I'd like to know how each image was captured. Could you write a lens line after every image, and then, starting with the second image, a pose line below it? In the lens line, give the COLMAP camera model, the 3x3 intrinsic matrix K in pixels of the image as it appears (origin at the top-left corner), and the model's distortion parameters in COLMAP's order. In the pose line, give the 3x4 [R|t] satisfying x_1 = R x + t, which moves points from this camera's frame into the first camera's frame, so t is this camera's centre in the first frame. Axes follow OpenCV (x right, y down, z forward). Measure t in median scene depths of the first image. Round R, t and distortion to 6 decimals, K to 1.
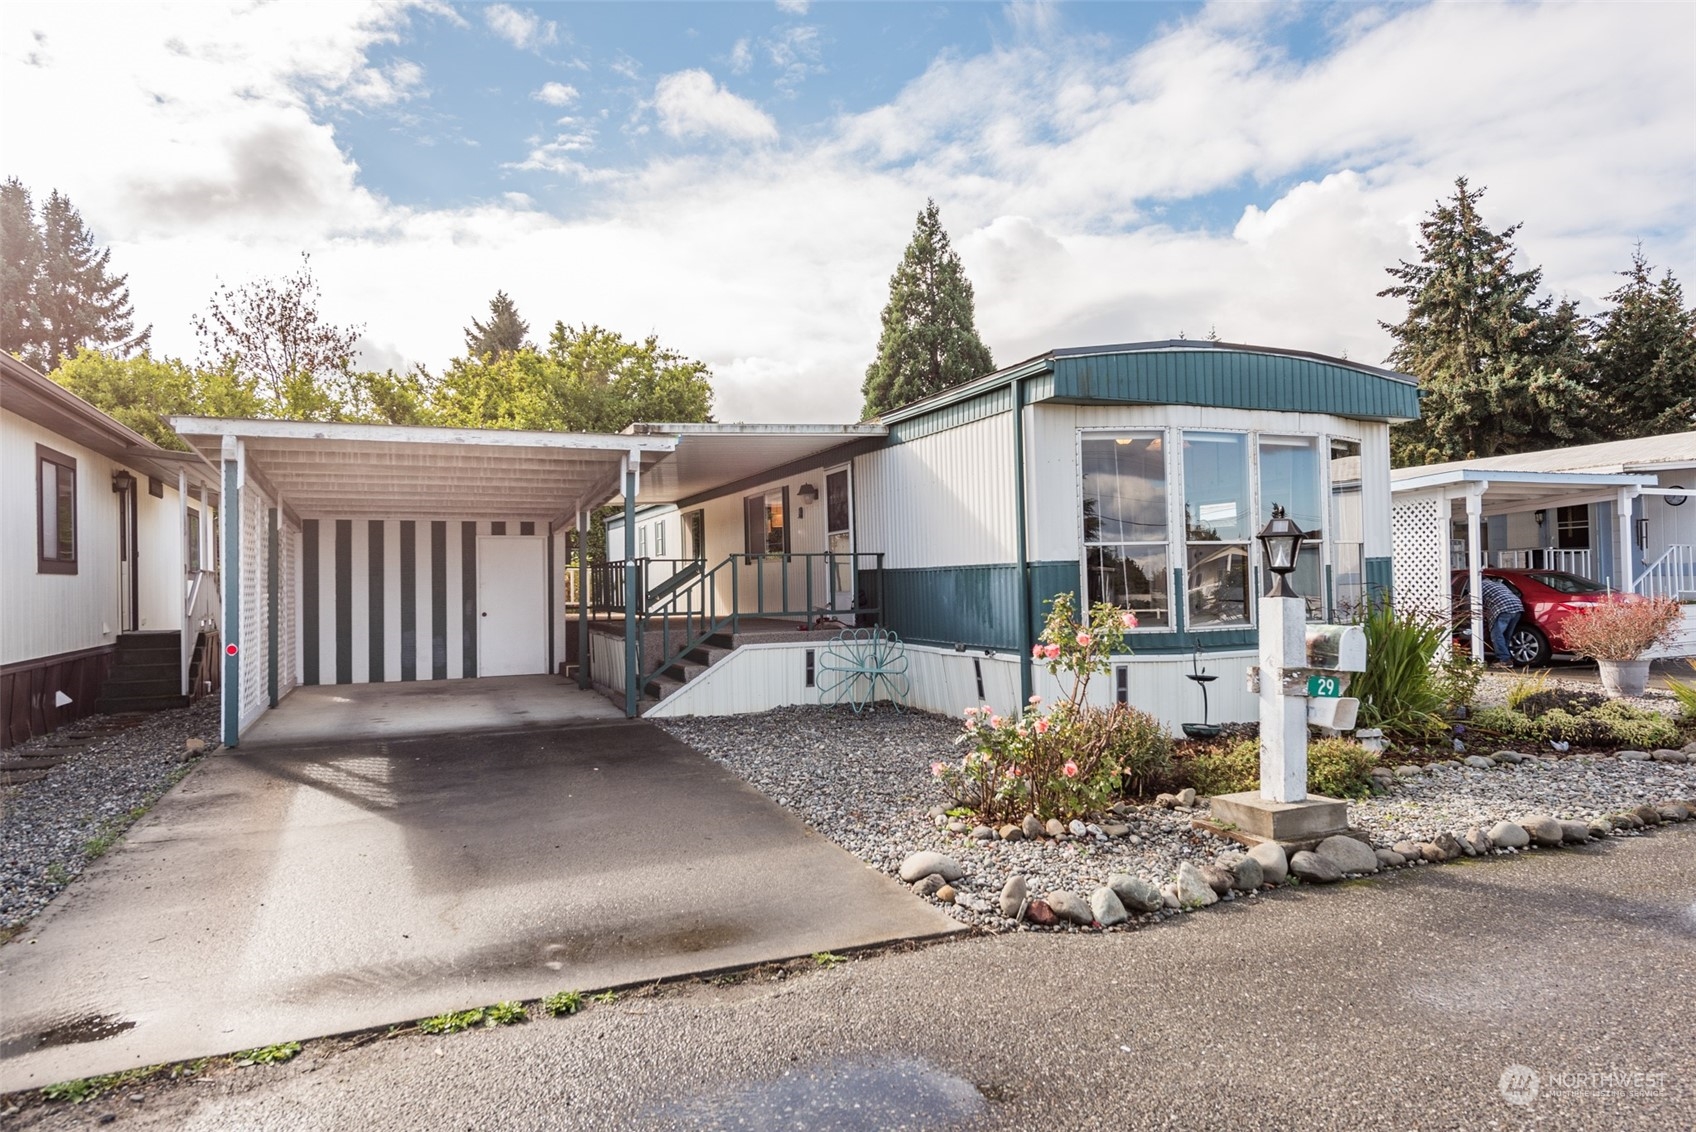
lens RADIAL K [[1042.6, 0, 849.3], [0, 1042.6, 569.0], [0, 0, 1]] dist [0.017250, -0.003464]
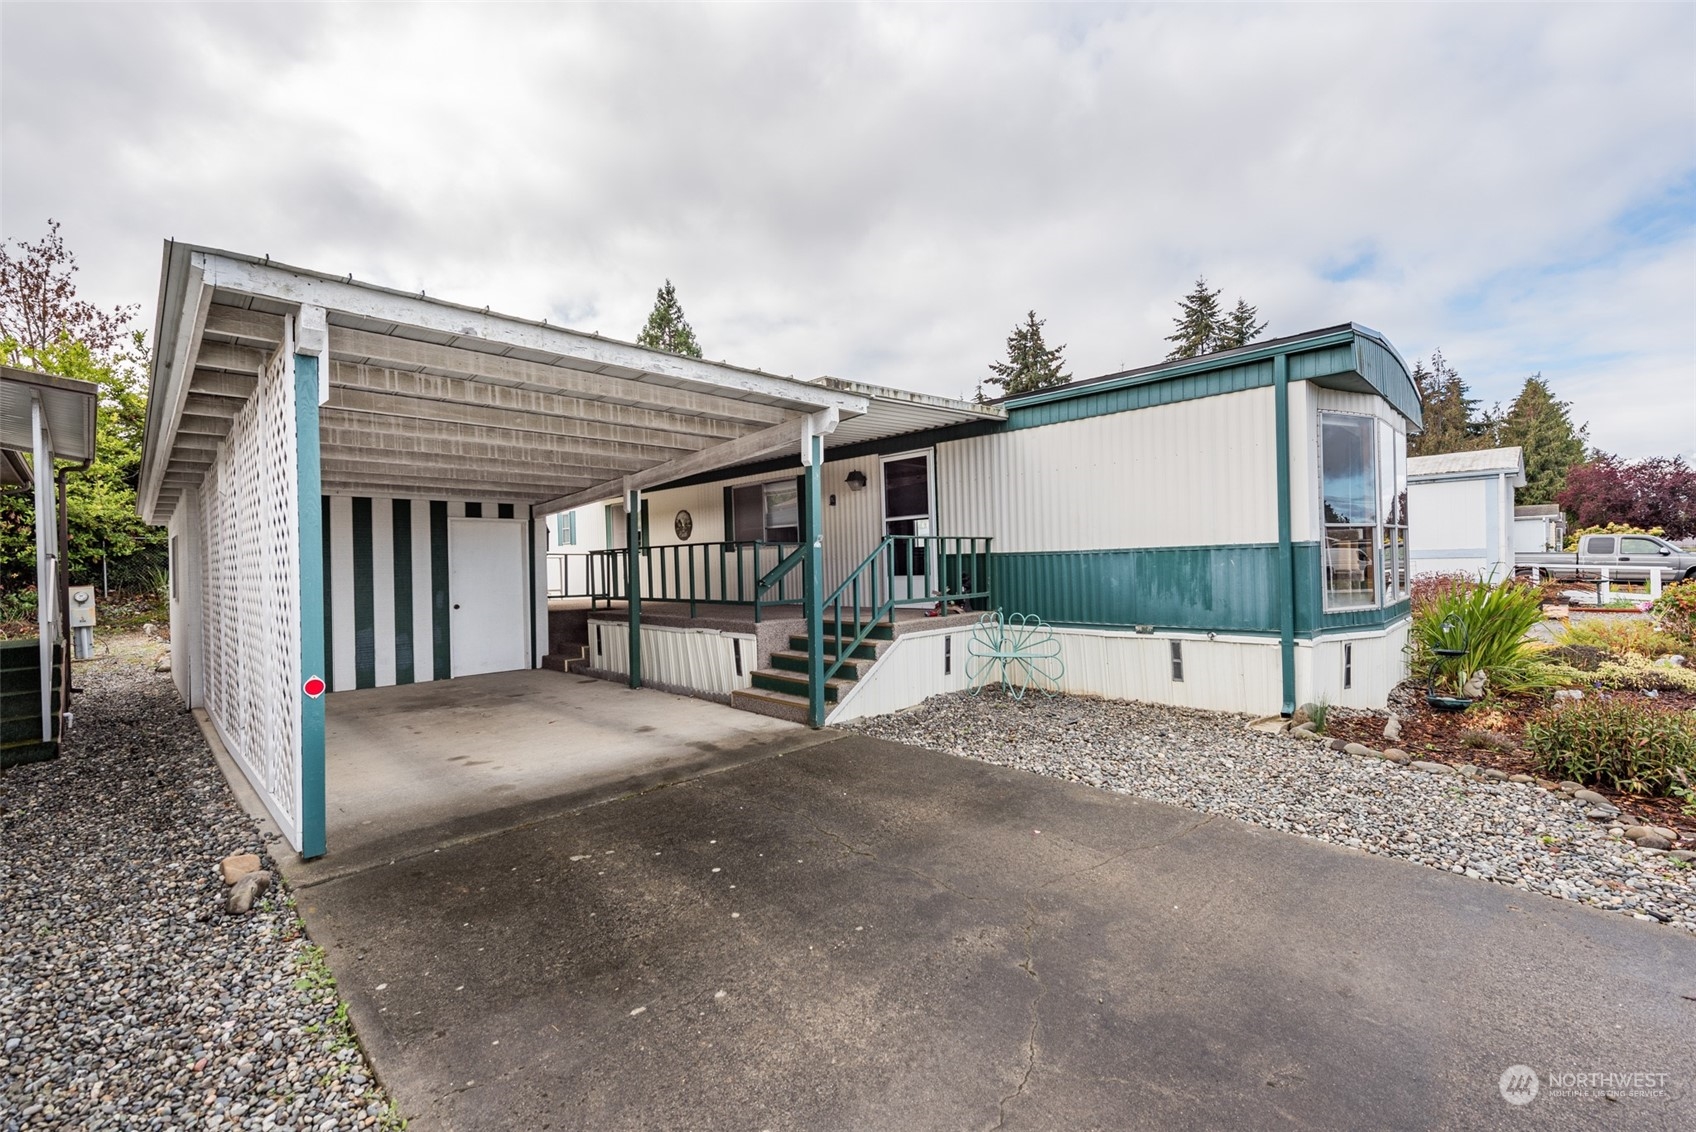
lens RADIAL K [[720.9, 0, 850.2], [0, 720.9, 571.2], [0, 0, 1]] dist [0.009575, -0.000413]
pose [[0.924713, -0.007458, 0.380591, -0.277241], [0.002612, 0.999909, 0.013248, 0.006201], [-0.380655, -0.011257, 0.924649, 0.310049]]
